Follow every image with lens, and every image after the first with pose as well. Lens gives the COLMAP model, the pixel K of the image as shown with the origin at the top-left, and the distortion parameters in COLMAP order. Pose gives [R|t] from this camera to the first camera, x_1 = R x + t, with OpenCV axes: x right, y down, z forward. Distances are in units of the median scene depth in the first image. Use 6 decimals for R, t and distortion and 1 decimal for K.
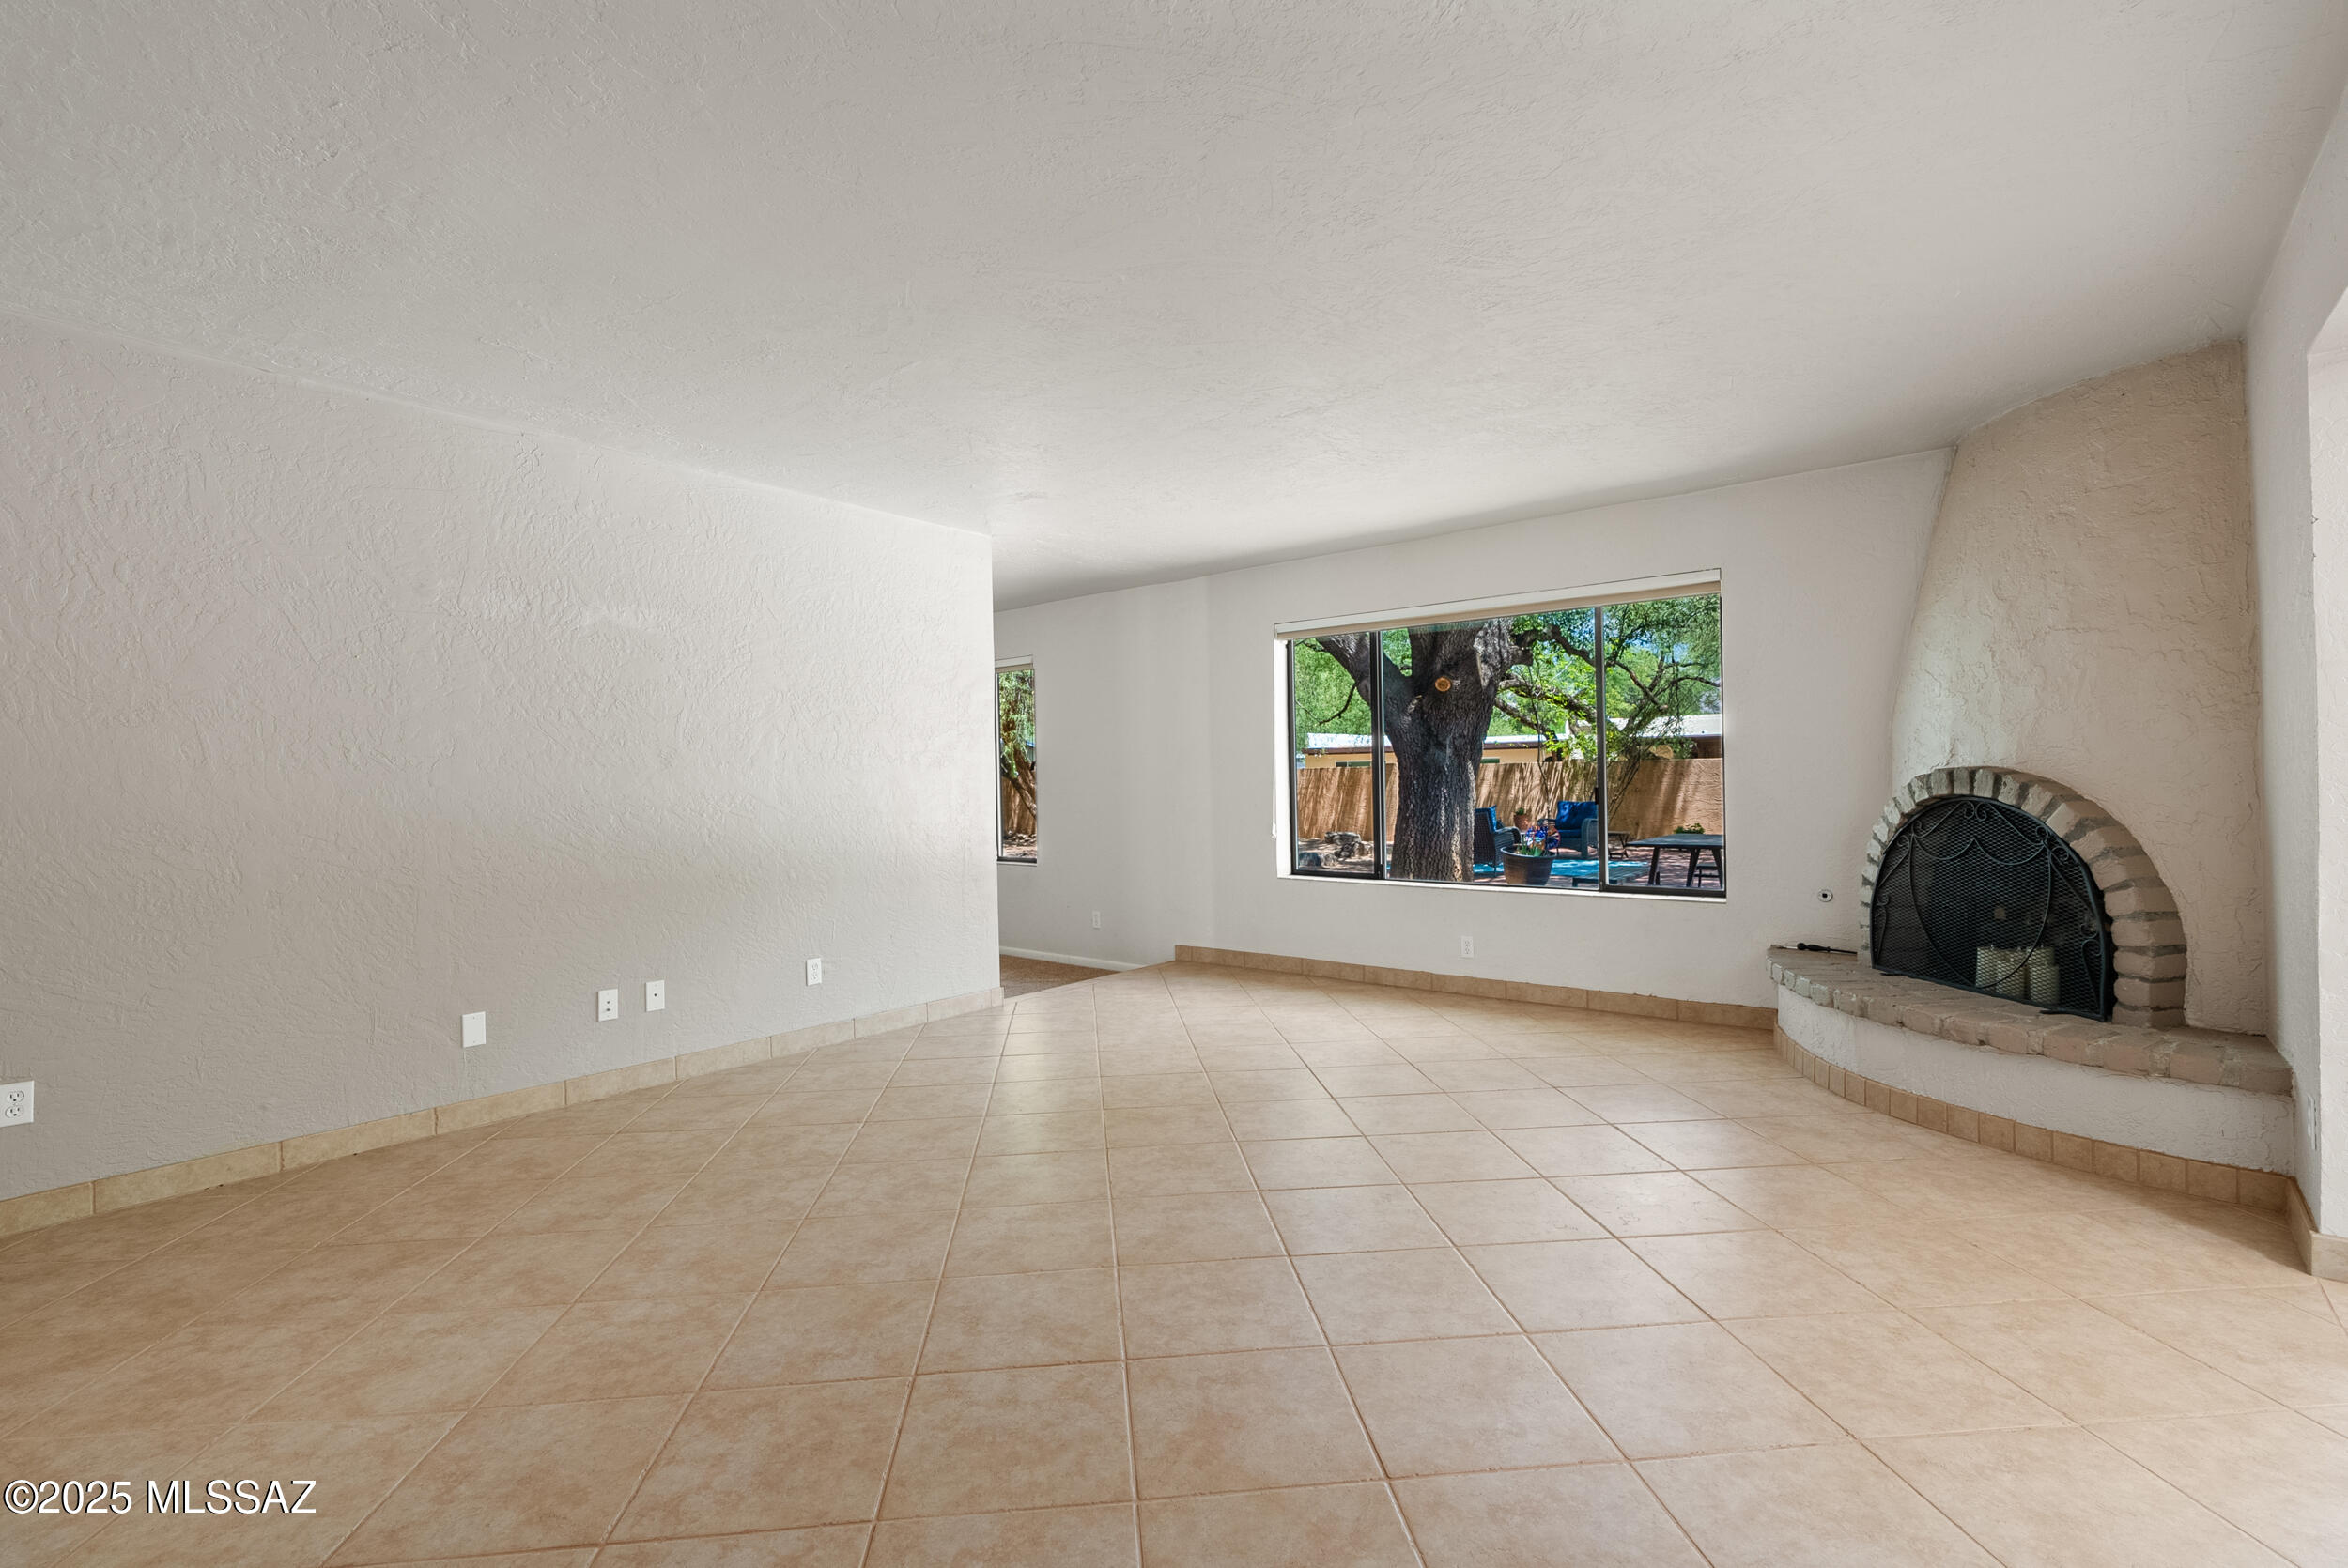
lens RADIAL K [[1074.1, 0, 1167.0], [0, 1074.1, 788.4], [0, 0, 1]] dist [-0.008917, 0.002648]
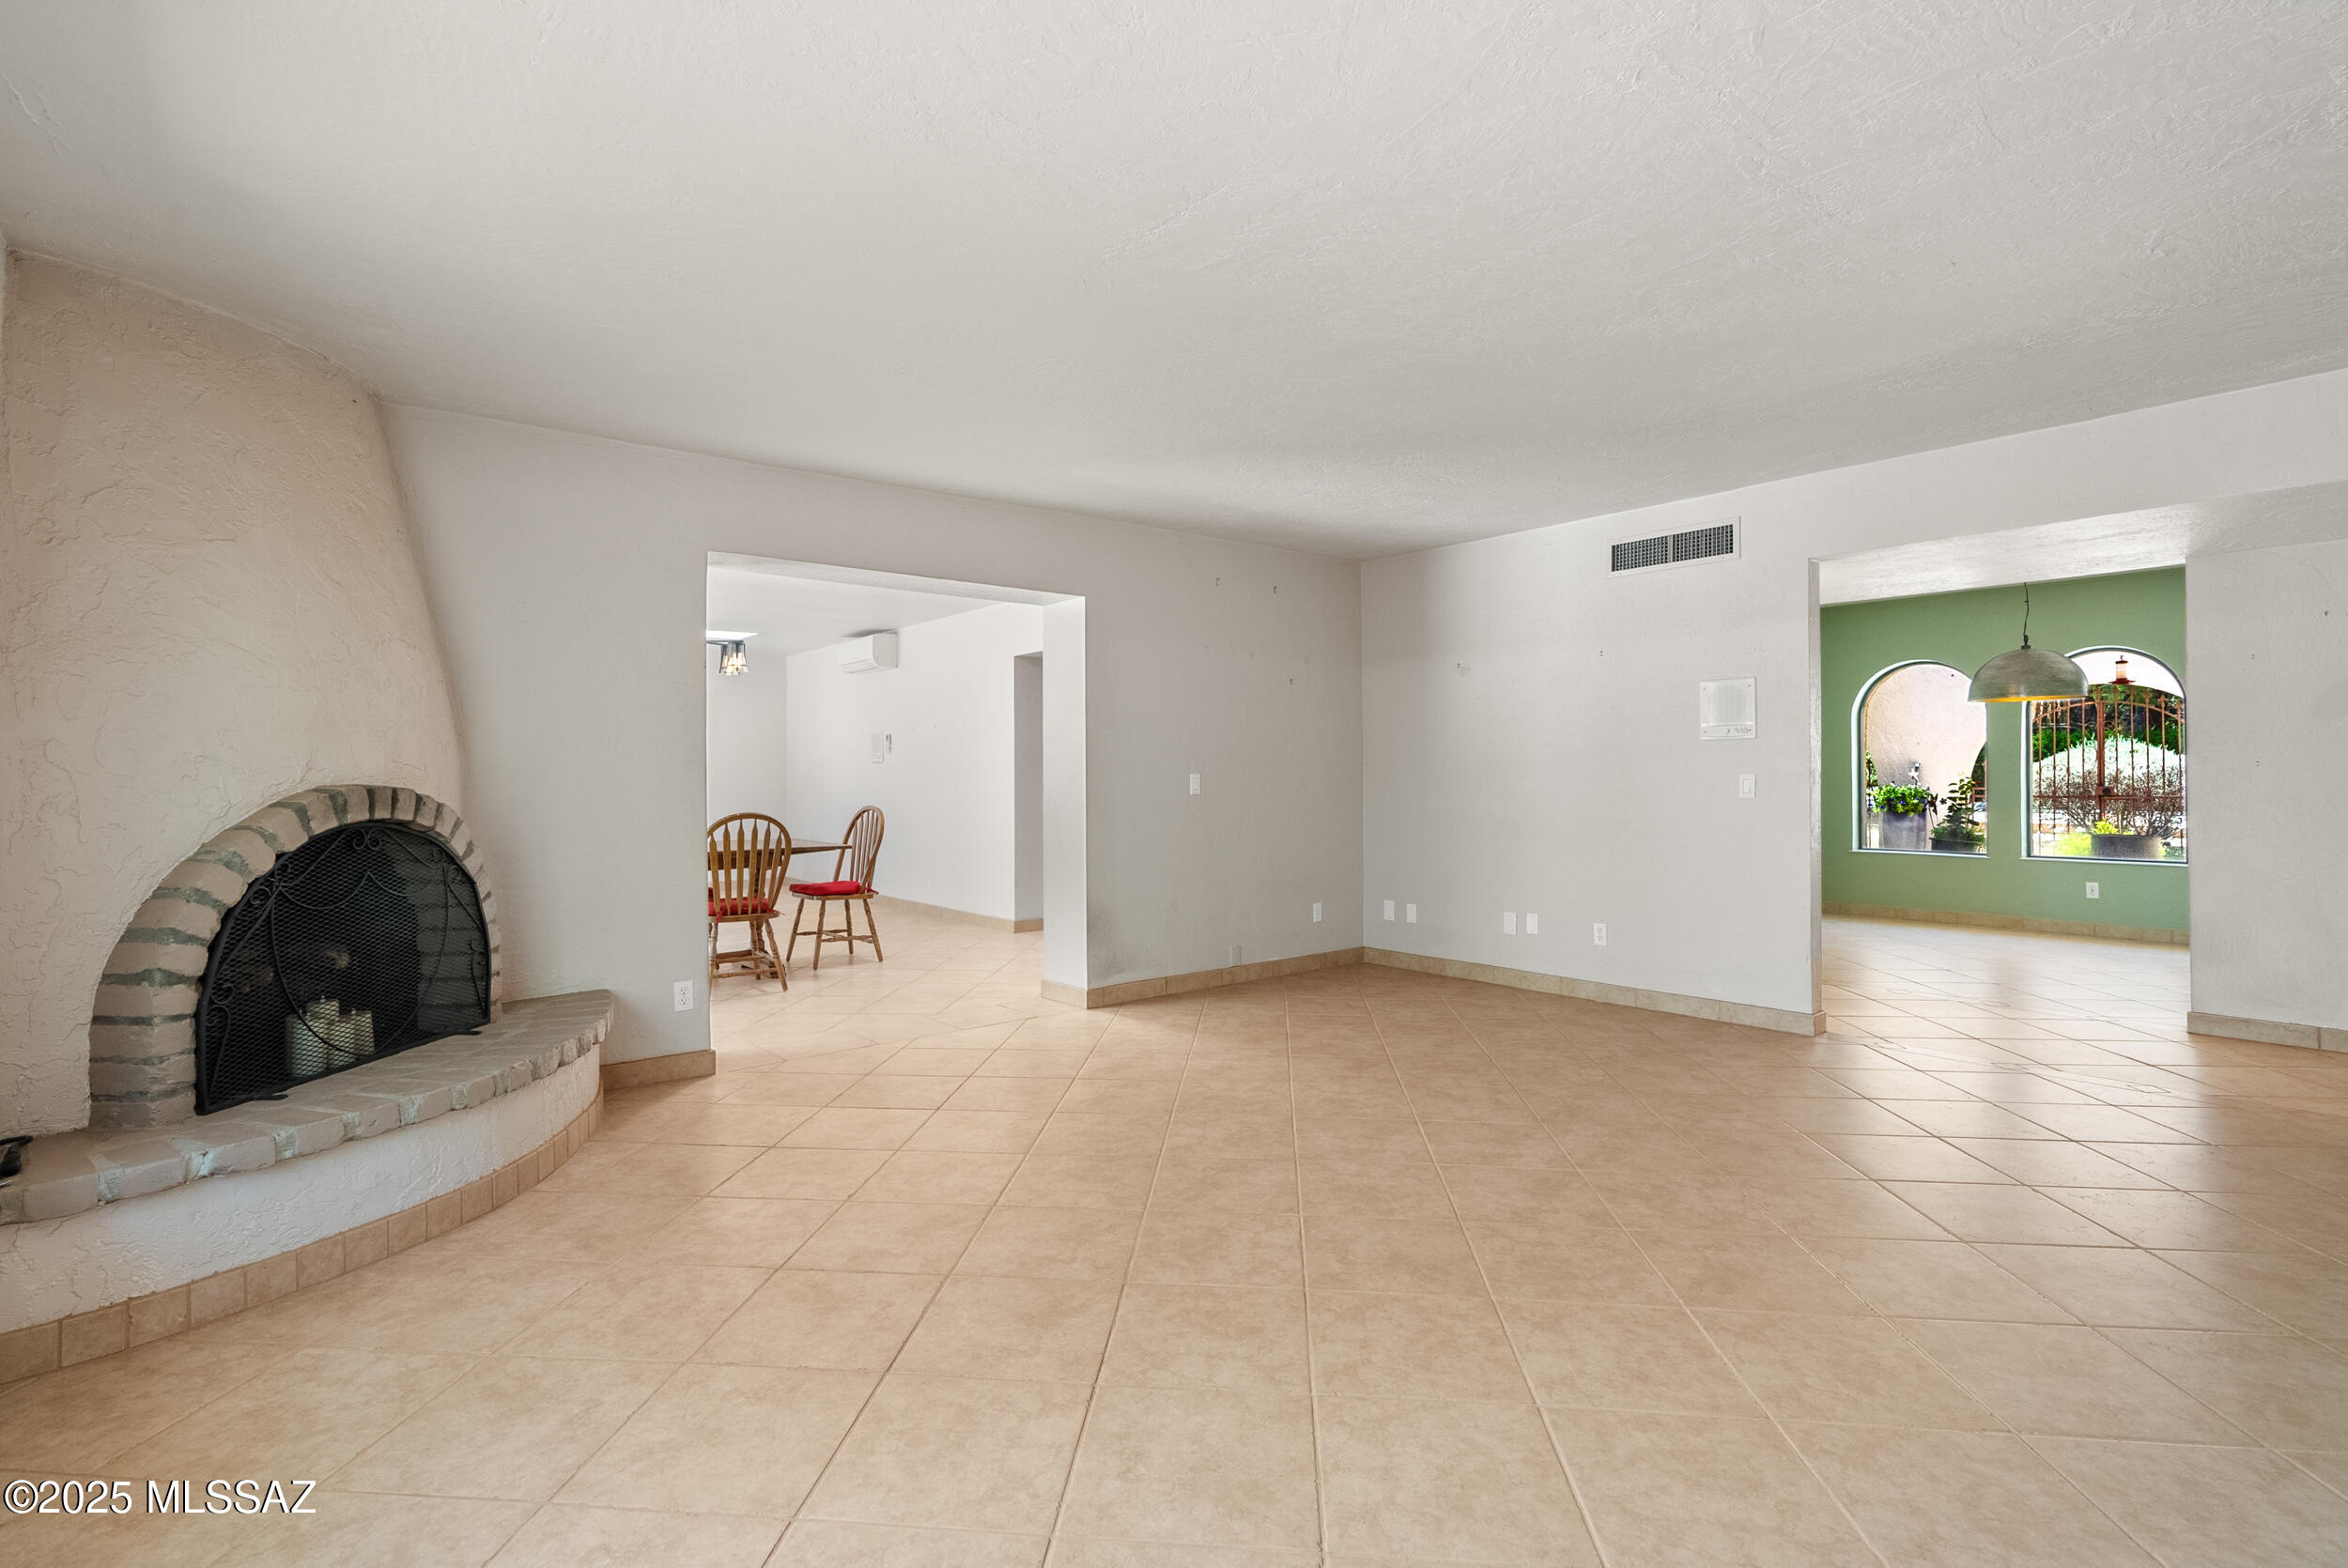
lens RADIAL K [[1074.1, 0, 1171.3], [0, 1074.1, 774.8], [0, 0, 1]] dist [-0.008917, 0.002648]
pose [[-0.984093, 0.023094, 0.176146, 0.008174], [0.024234, 0.999697, 0.004321, -0.016822], [-0.175993, 0.008521, -0.984355, 1.696932]]
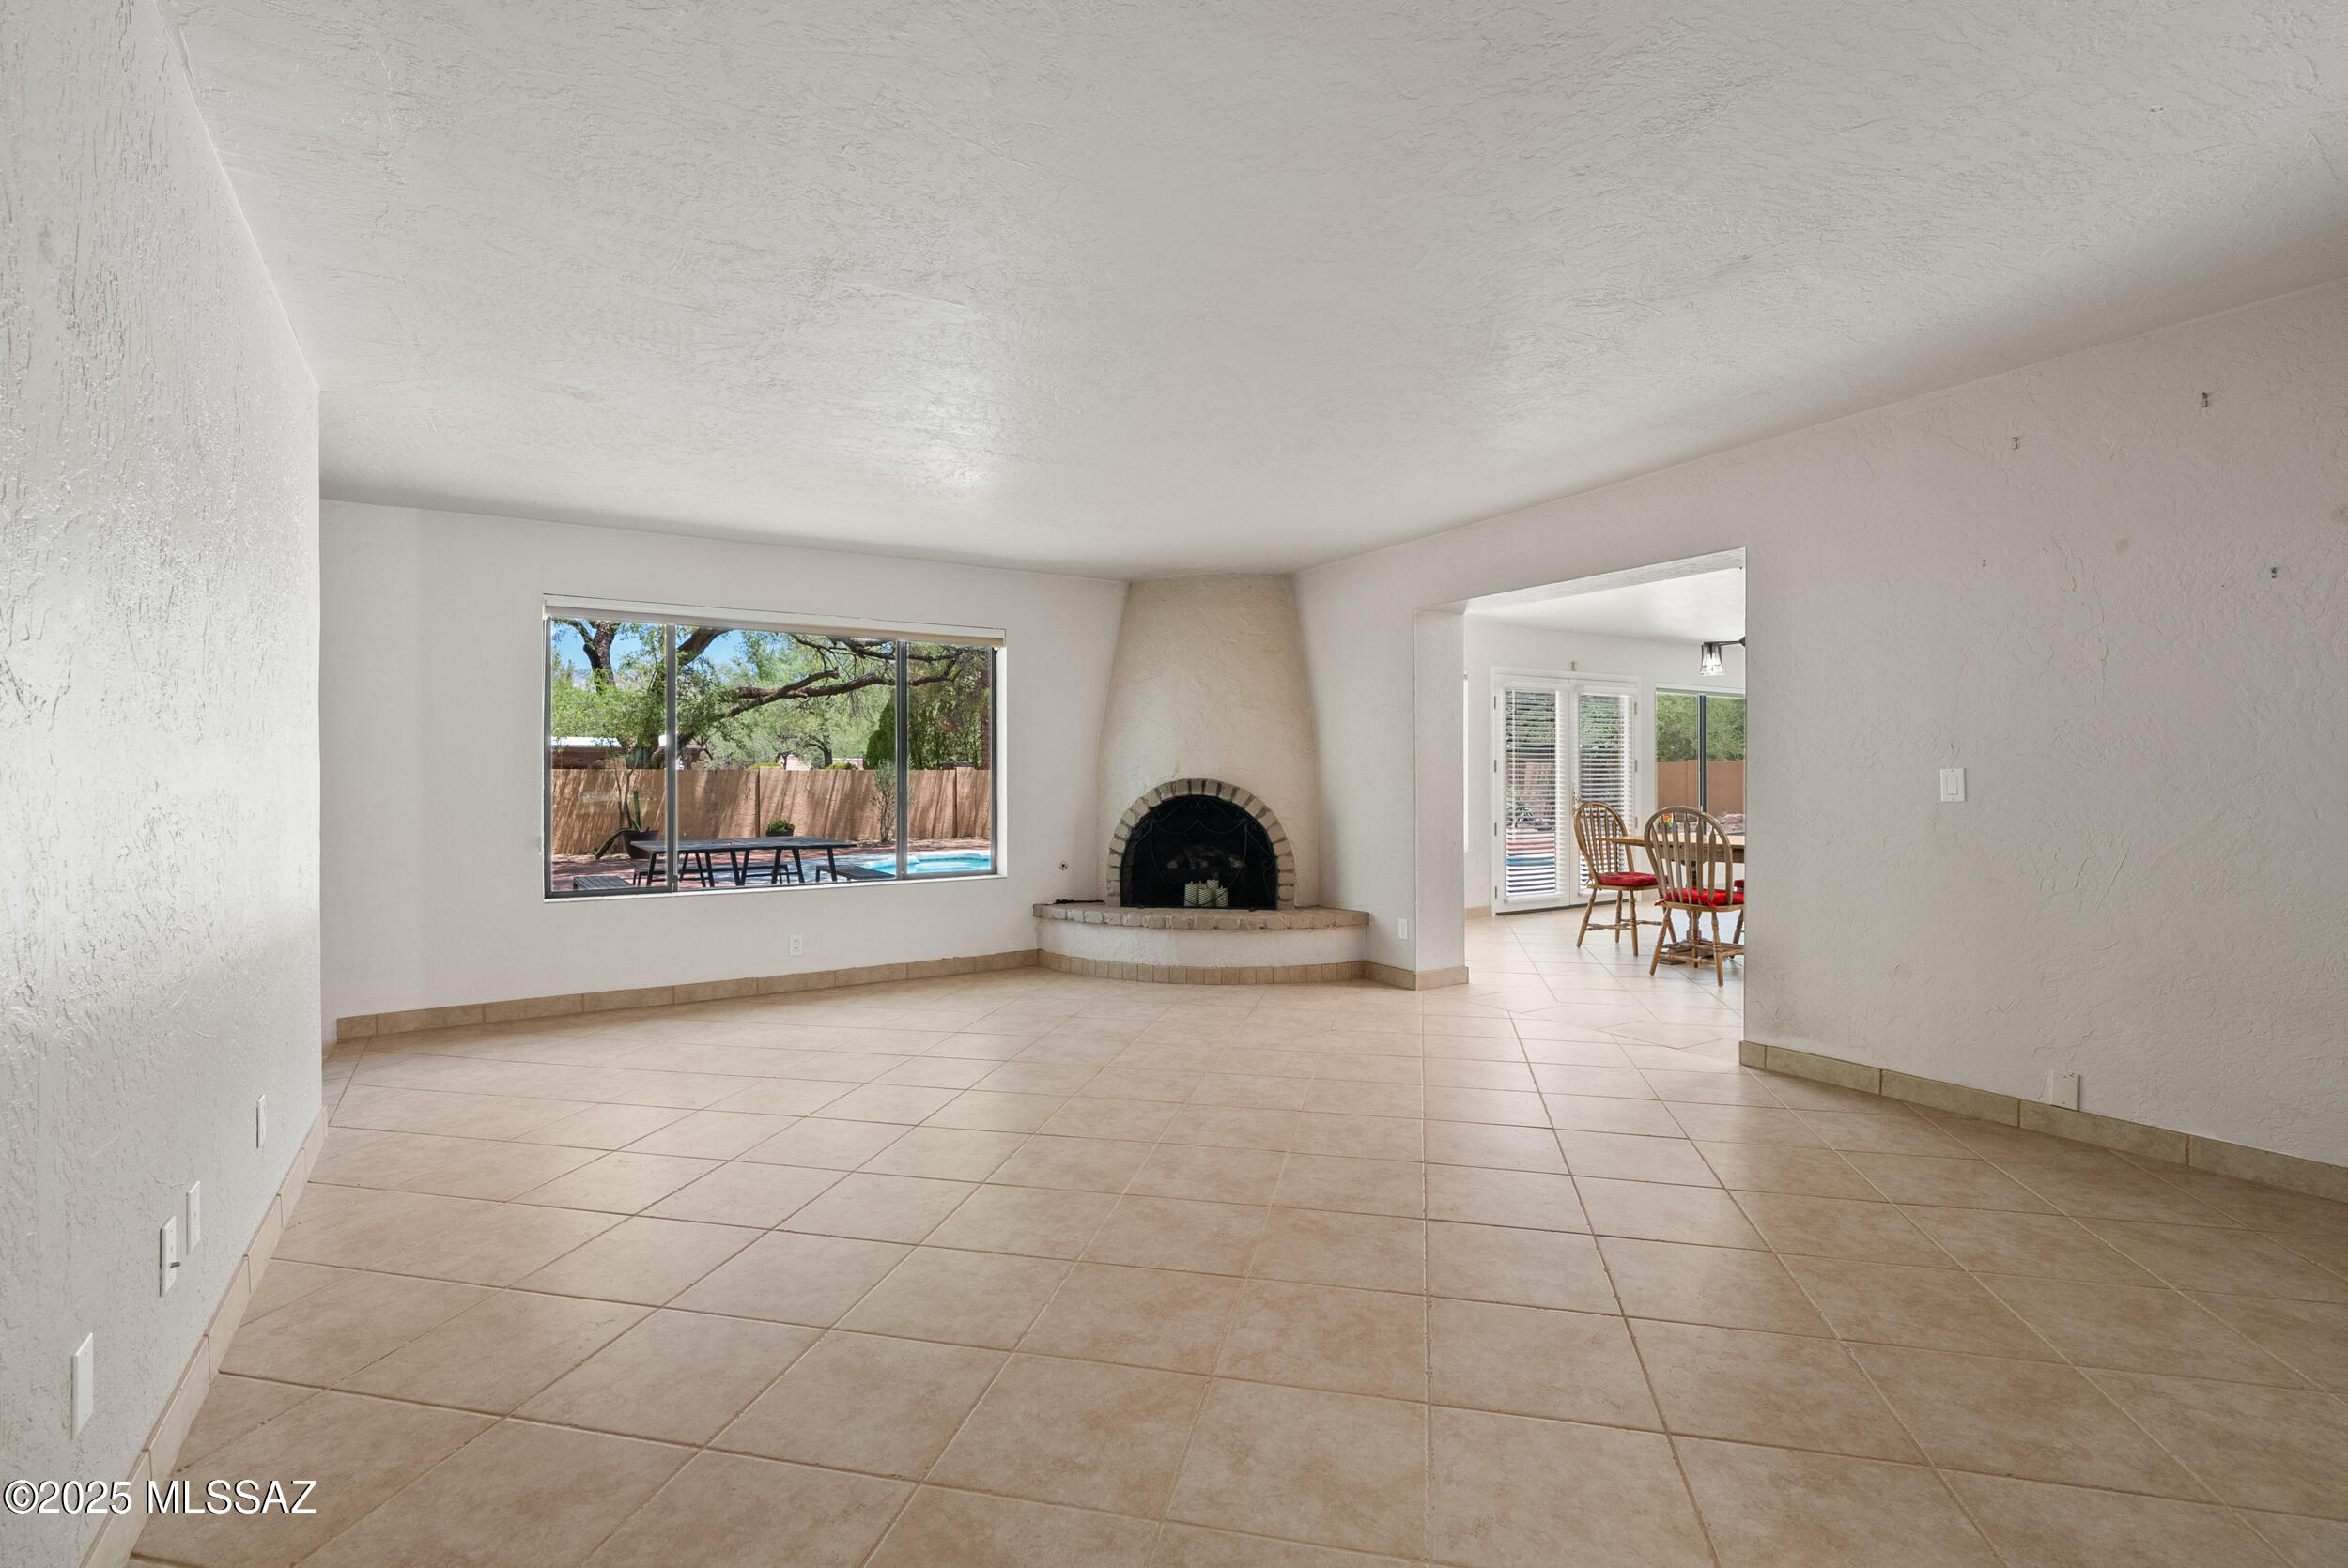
lens RADIAL K [[1074.1, 0, 1172.7], [0, 1074.1, 766.5], [0, 0, 1]] dist [-0.008917, 0.002648]
pose [[0.306902, 0.027237, 0.951351, -0.924162], [0.006864, 0.999501, -0.030830, 0.013461], [-0.951716, 0.015992, 0.306562, 0.503748]]
